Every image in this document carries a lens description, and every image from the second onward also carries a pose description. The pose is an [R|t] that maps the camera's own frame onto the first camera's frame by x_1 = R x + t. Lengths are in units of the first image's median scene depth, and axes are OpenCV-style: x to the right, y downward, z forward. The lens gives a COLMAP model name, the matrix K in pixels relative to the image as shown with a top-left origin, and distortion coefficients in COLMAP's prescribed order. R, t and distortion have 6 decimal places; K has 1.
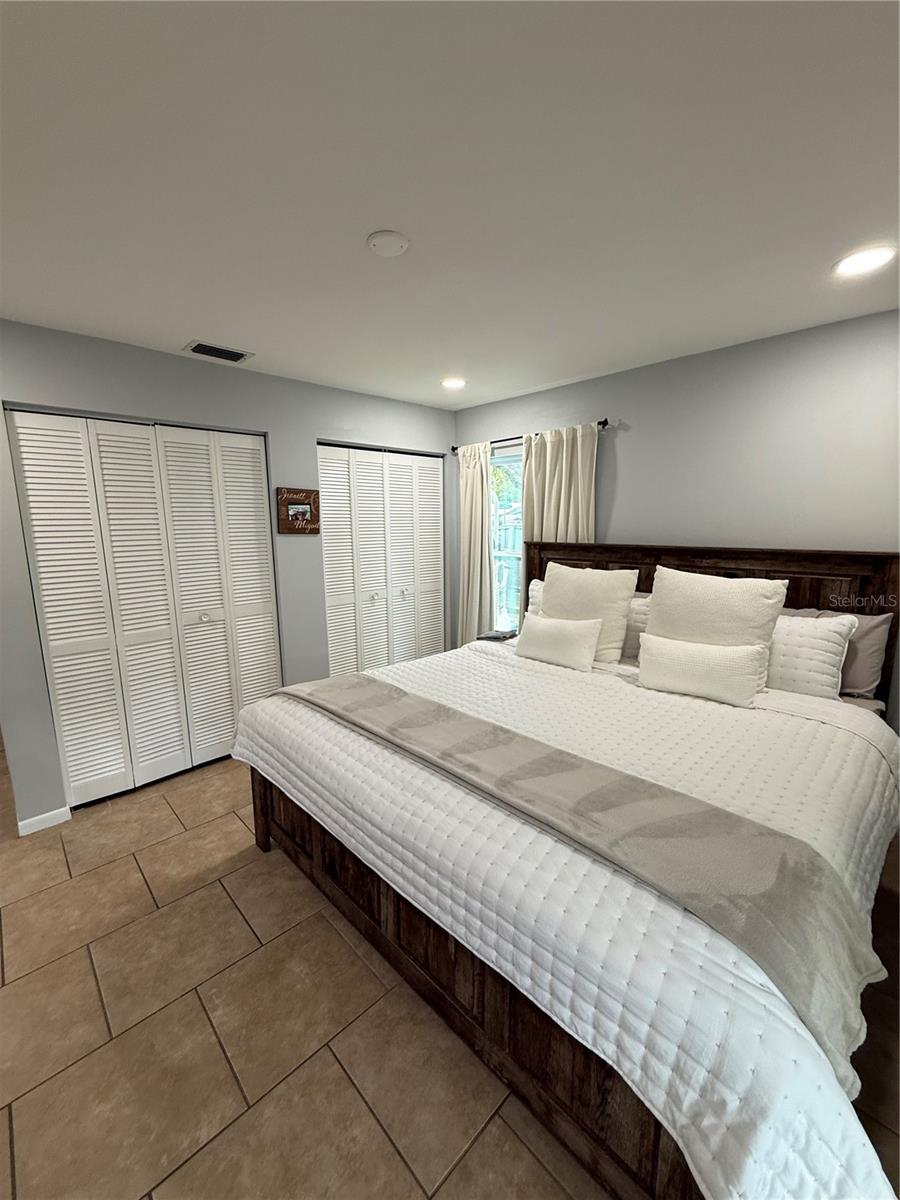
lens RADIAL K [[477.9, 0, 450.9], [0, 477.9, 600.7], [0, 0, 1]] dist [-0.001513, 0.000563]
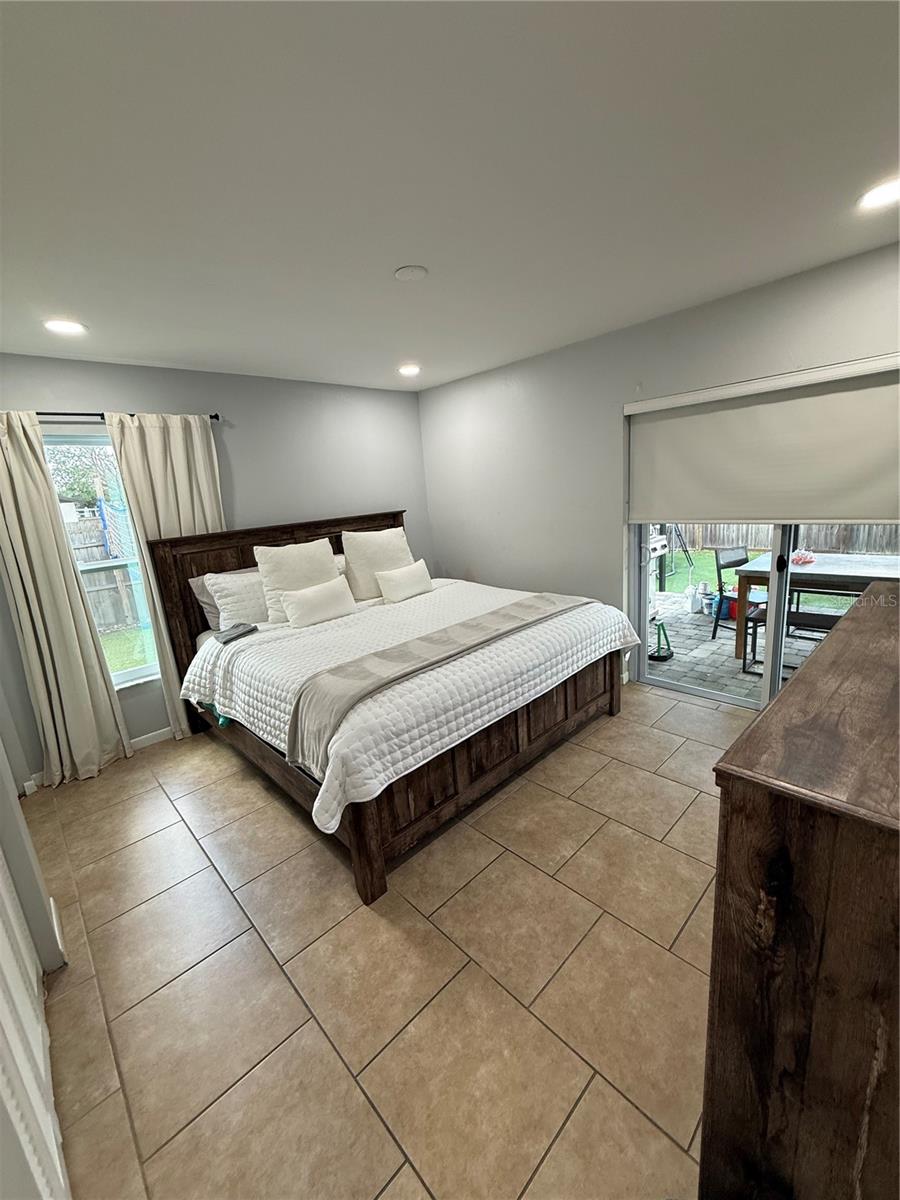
lens RADIAL K [[477.9, 0, 451.4], [0, 477.9, 599.8], [0, 0, 1]] dist [-0.001513, 0.000563]
pose [[0.008986, -0.217182, 0.976090, -0.947329], [0.246842, 0.946403, 0.208304, -0.093208], [-0.969014, 0.239068, 0.062114, 0.612581]]
